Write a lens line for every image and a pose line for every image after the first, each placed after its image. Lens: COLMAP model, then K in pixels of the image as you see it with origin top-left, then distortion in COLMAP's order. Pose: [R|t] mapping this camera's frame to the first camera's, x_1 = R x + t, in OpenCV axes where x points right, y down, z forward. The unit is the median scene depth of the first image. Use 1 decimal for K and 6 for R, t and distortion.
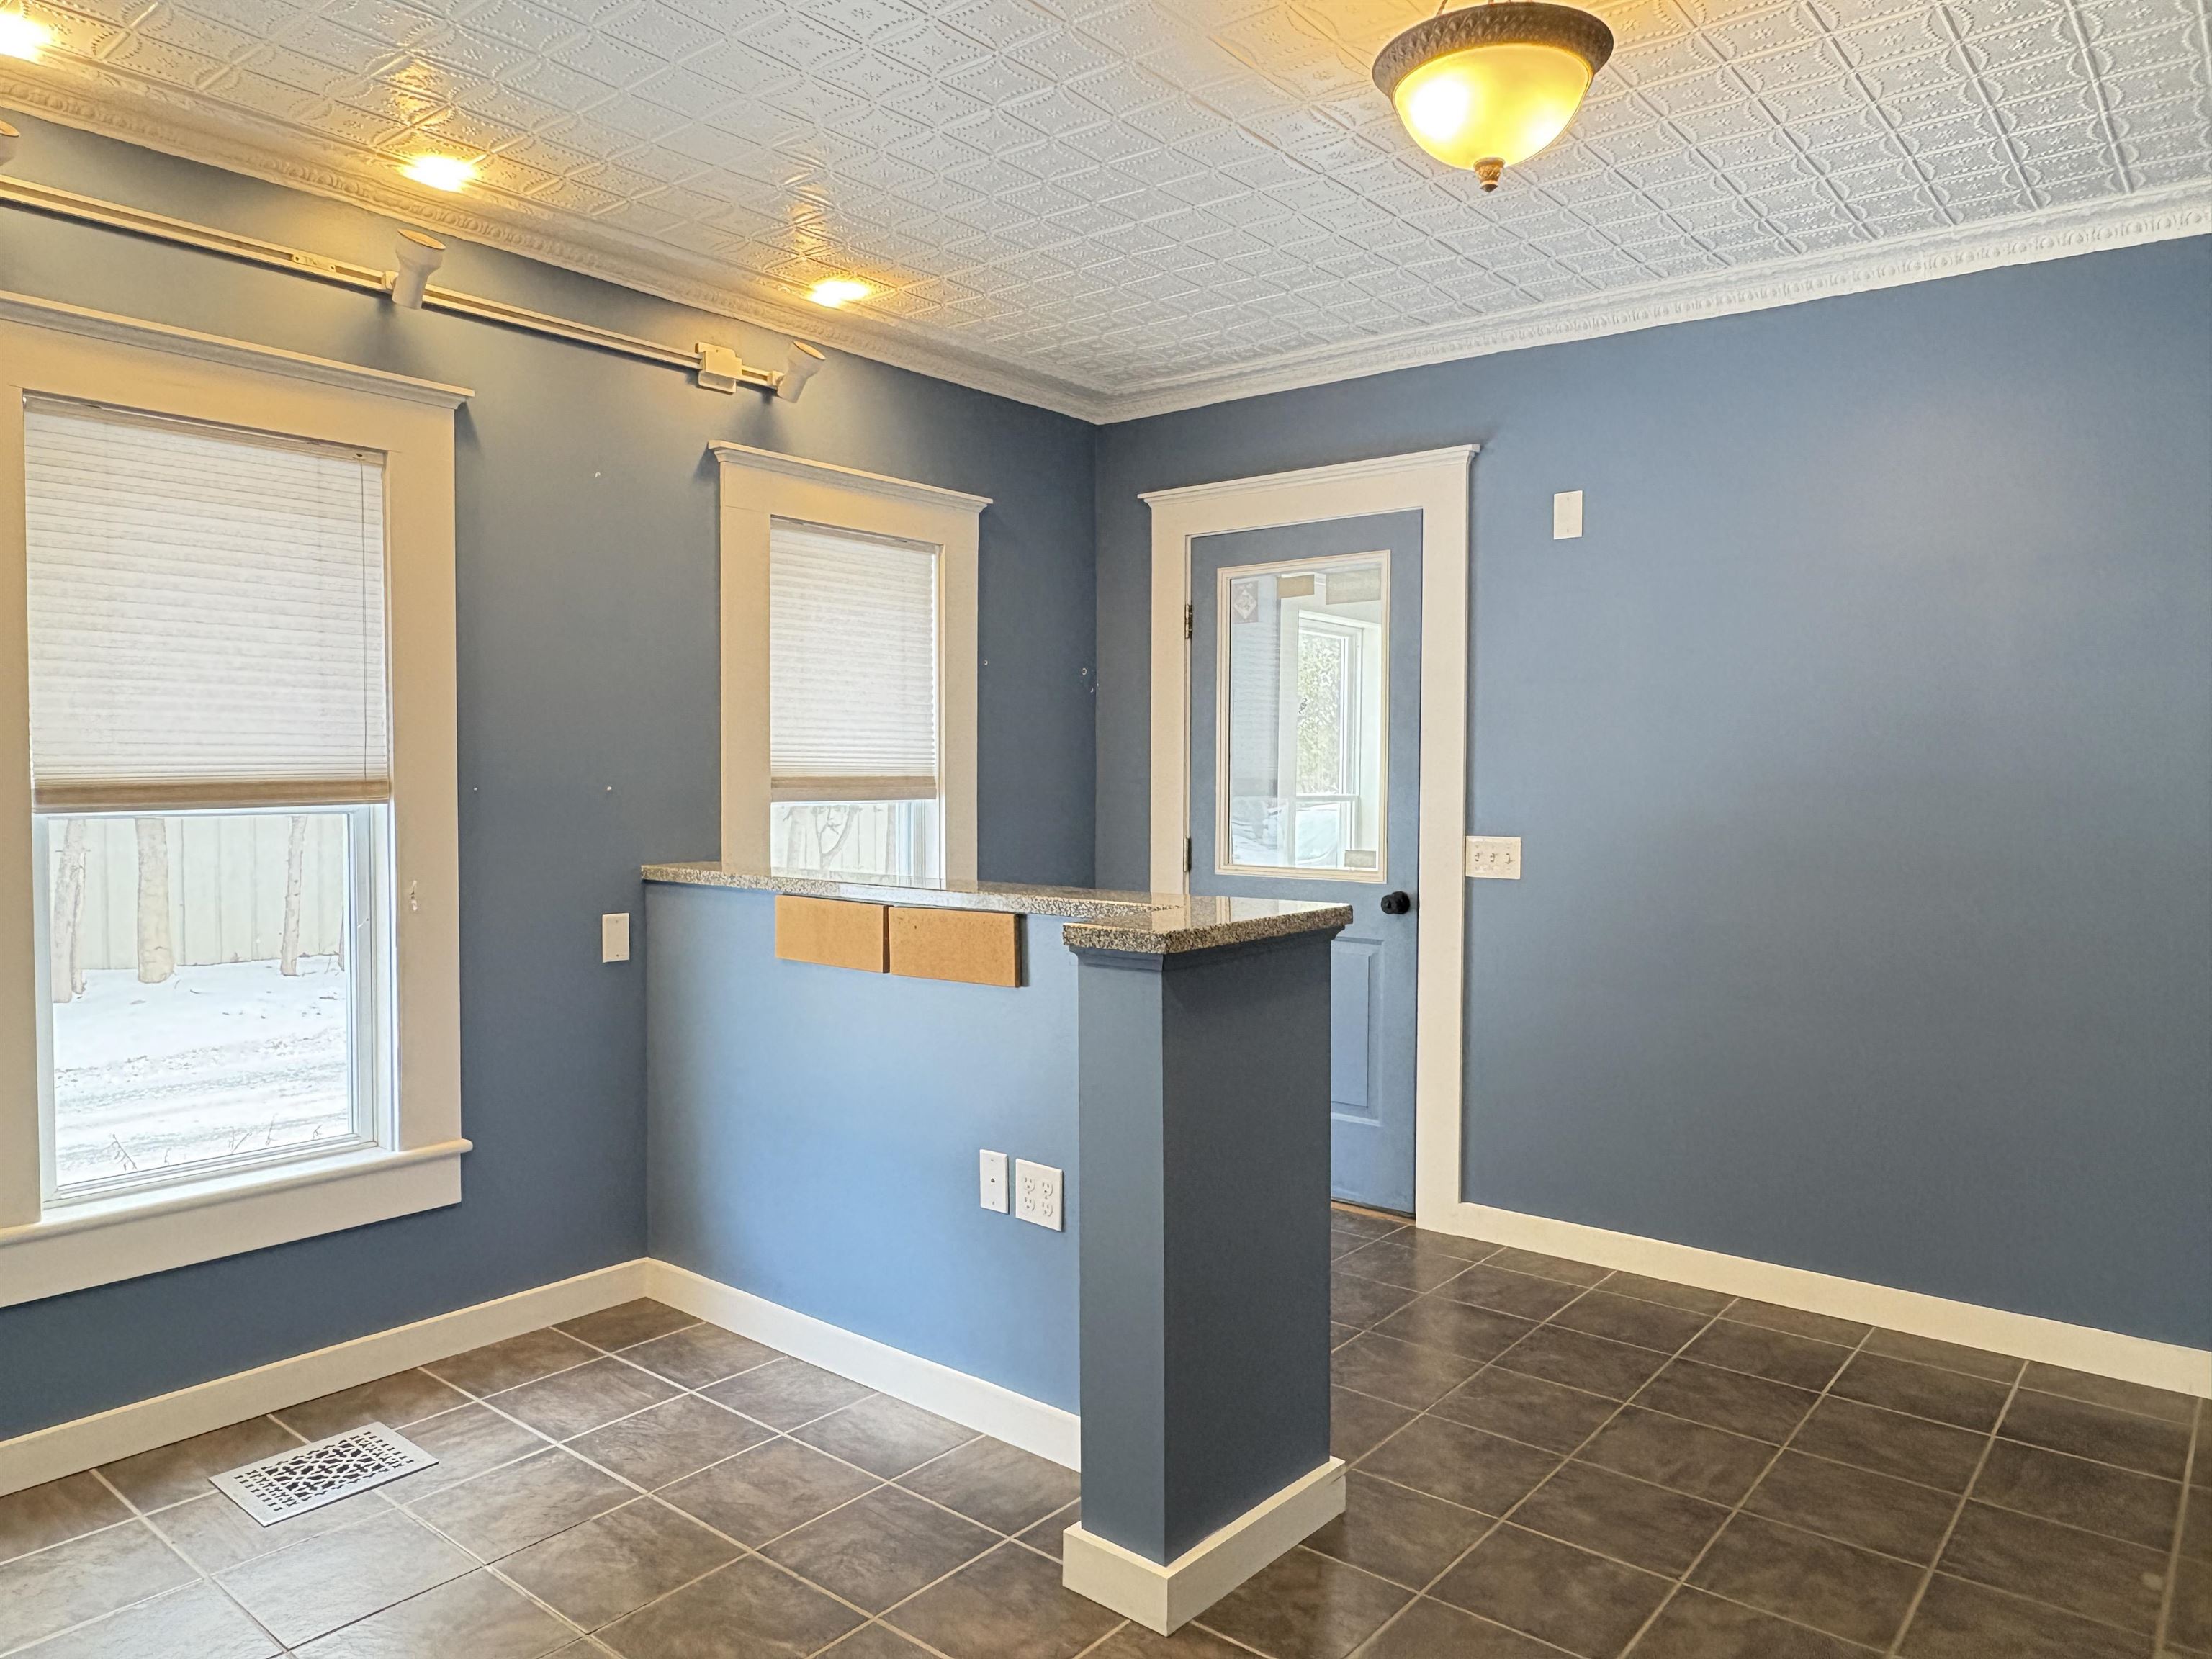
lens RADIAL K [[1538.1, 0, 1106.0], [0, 1538.1, 829.5], [0, 0, 1]] dist [-0.003887, 0.002776]
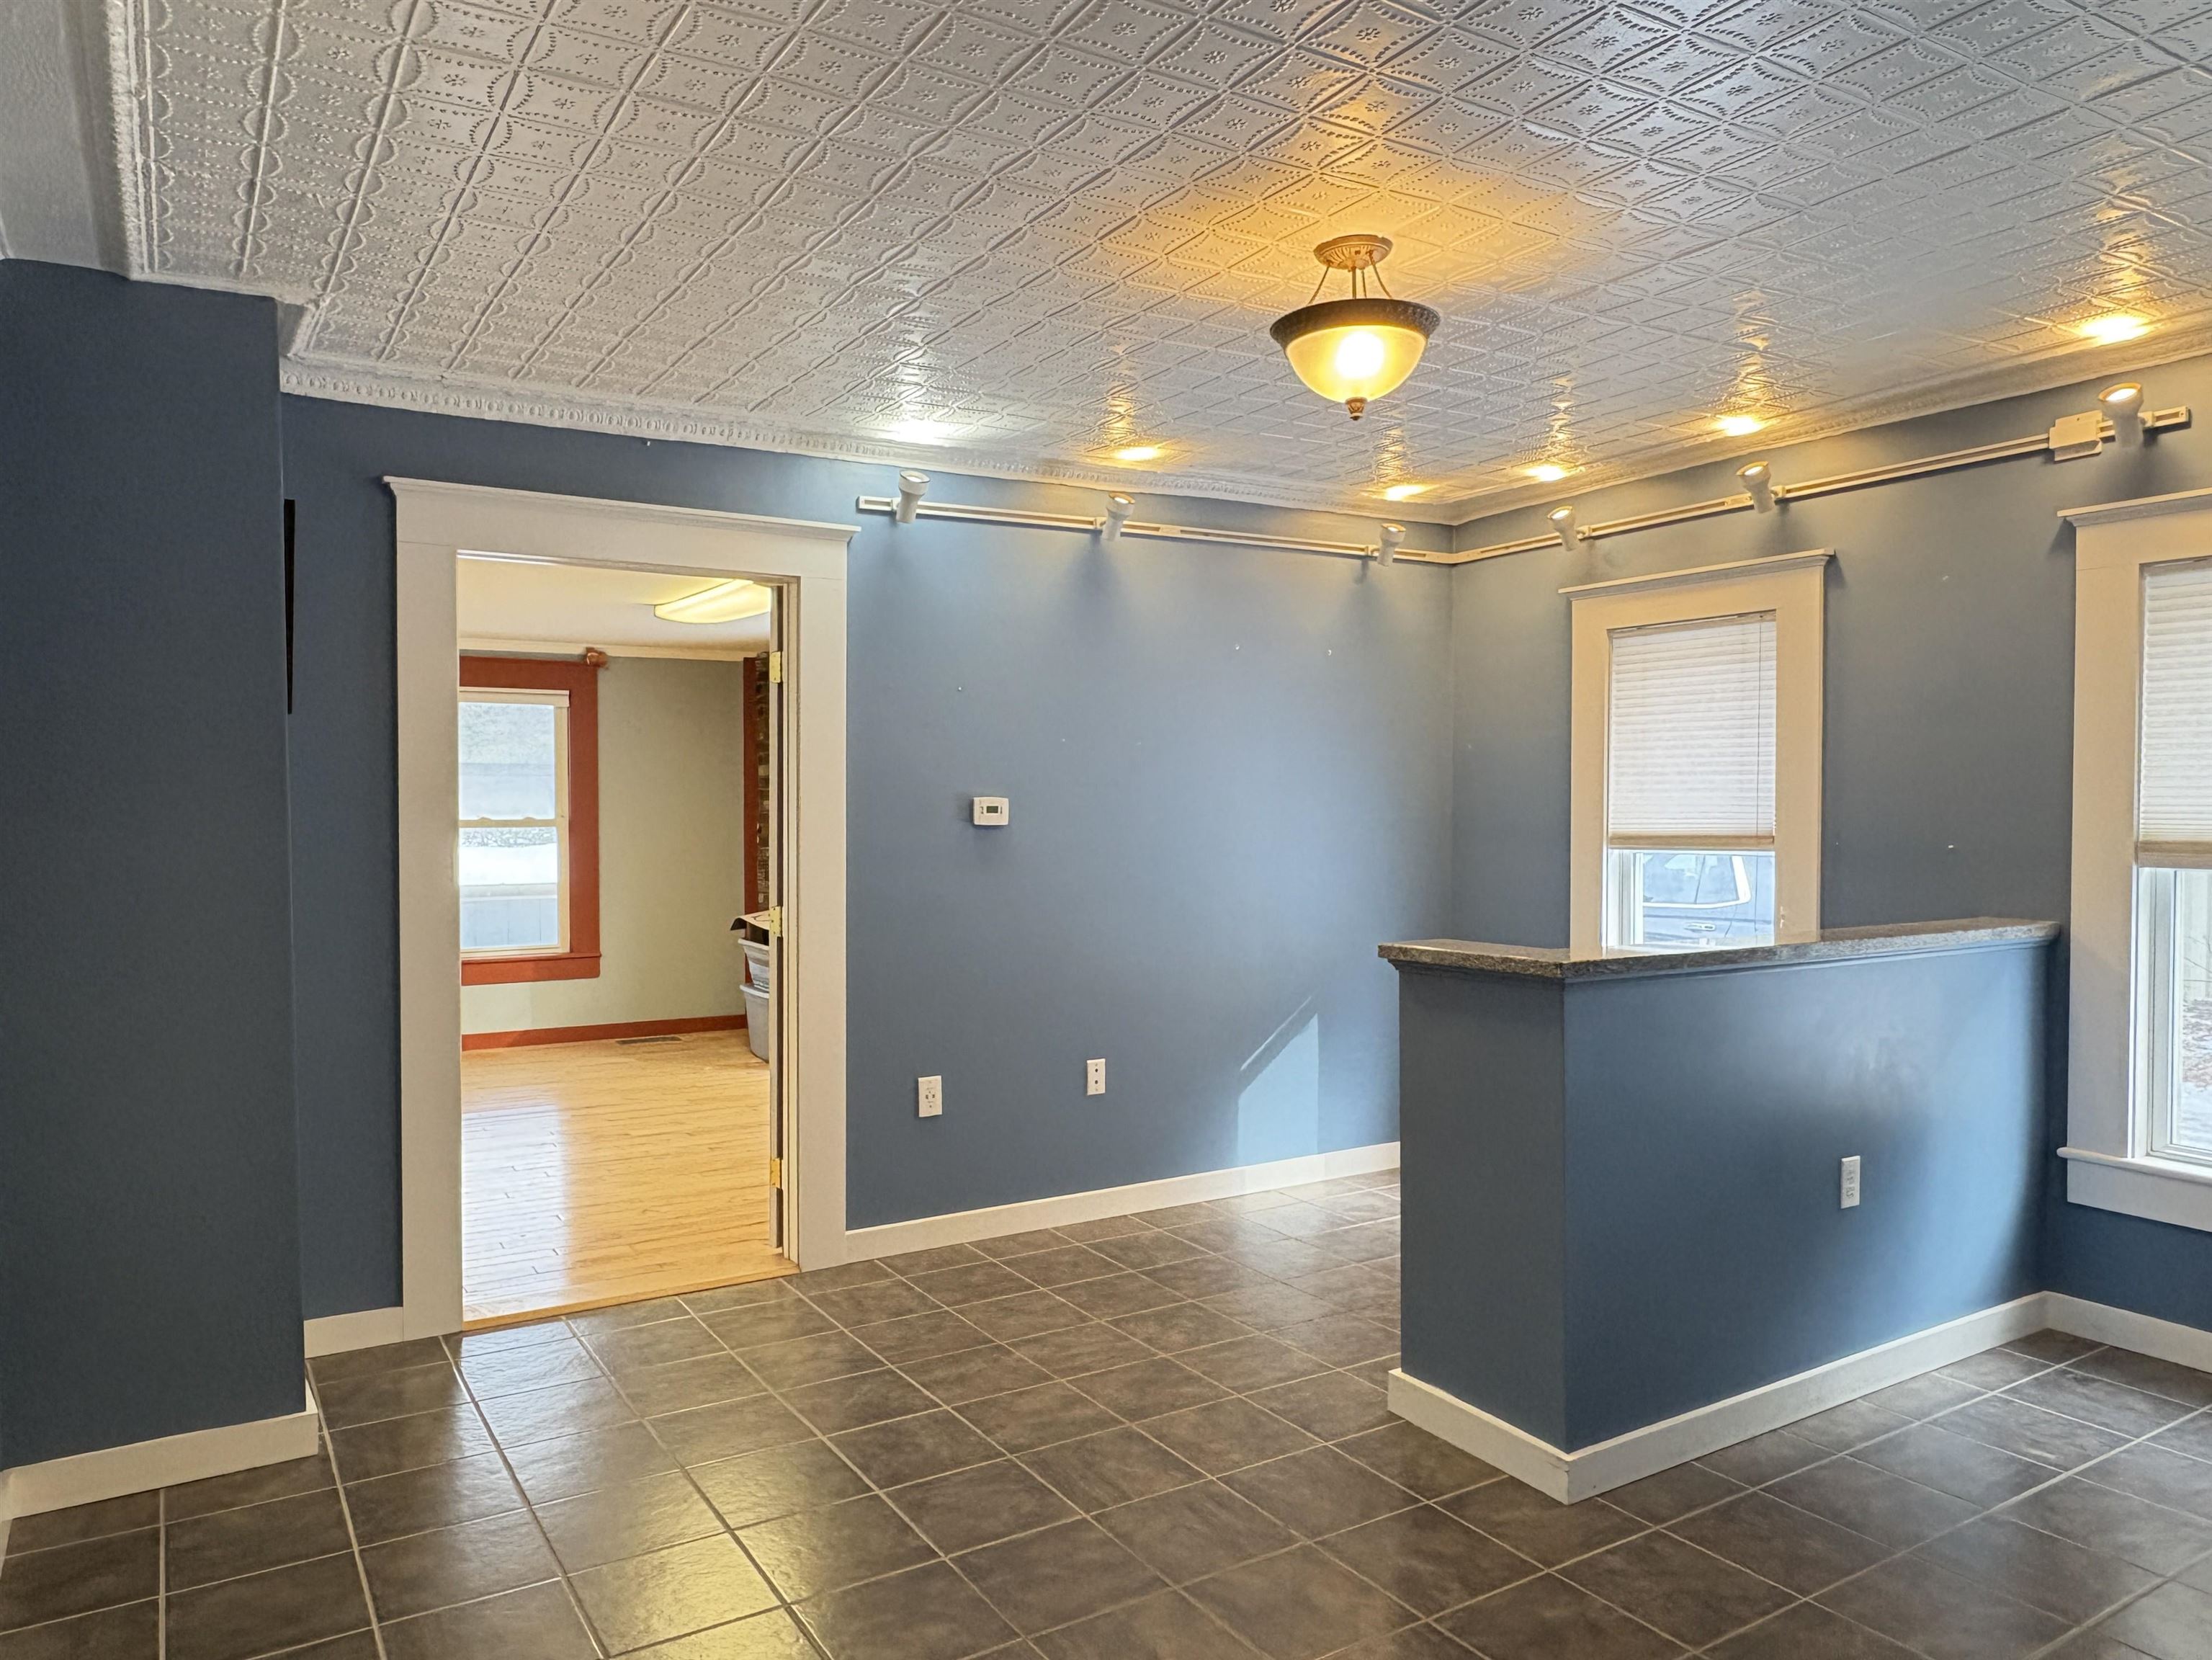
lens RADIAL K [[1538.3, 0, 1106.0], [0, 1538.3, 830.0], [0, 0, 1]] dist [-0.003887, 0.002776]
pose [[-0.352434, 0.010570, -0.935777, 1.123530], [-0.039052, 0.998899, 0.025991, -0.050062], [0.935021, 0.045704, -0.351633, 0.926908]]
